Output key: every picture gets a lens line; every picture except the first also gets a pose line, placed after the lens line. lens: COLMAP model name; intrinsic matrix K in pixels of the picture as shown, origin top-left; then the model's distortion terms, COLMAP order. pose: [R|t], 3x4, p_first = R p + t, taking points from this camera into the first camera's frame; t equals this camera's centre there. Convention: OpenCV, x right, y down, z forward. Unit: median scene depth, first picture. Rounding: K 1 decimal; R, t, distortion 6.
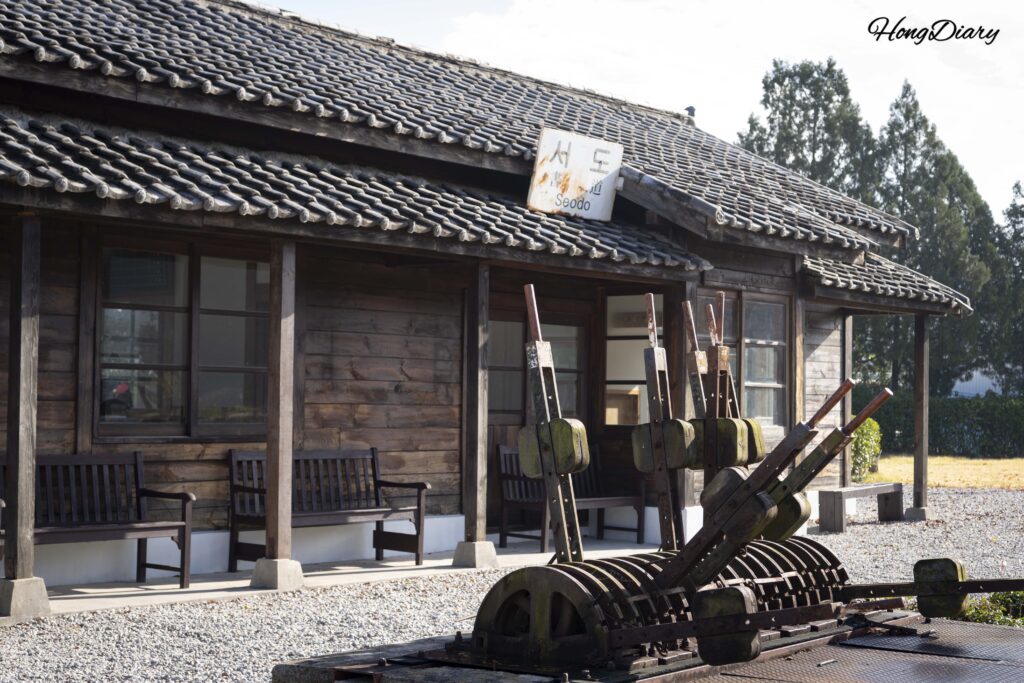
lens RADIAL K [[1780.4, 0, 512.2], [0, 1780.4, 342.8], [0, 0, 1]] dist [0.020792, 0.000000]
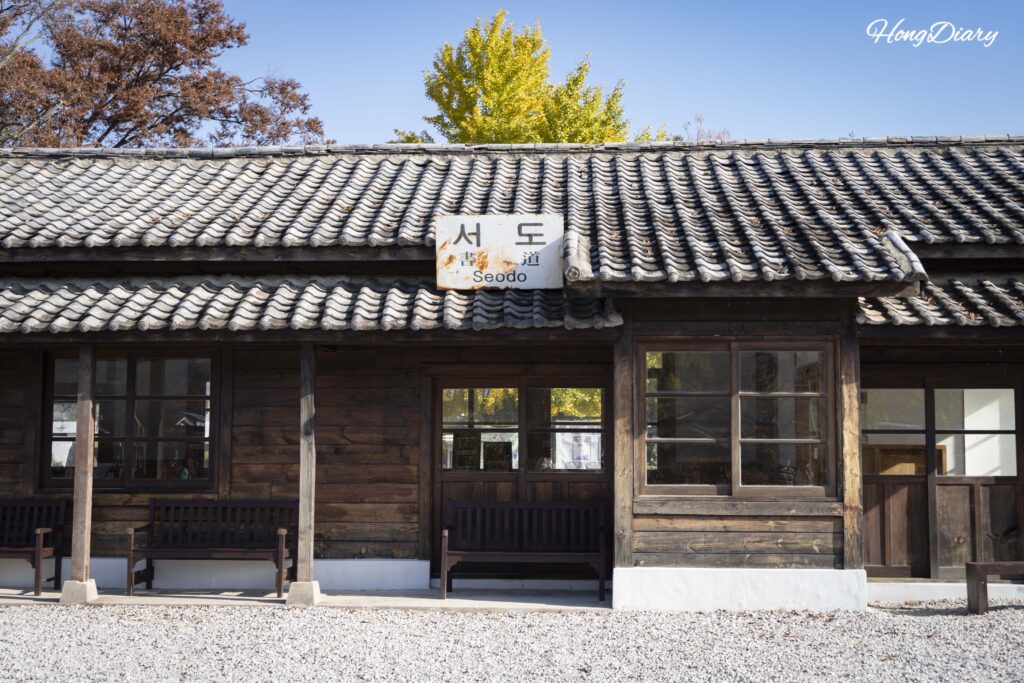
lens RADIAL K [[1260.9, 0, 512.2], [0, 1260.9, 339.6], [0, 0, 1]] dist [-0.000330, 0.000000]
pose [[0.550967, -0.076290, -0.831032, 0.703391], [0.035865, 0.997057, -0.067754, 0.012278], [0.833756, 0.007525, 0.552082, 0.607895]]
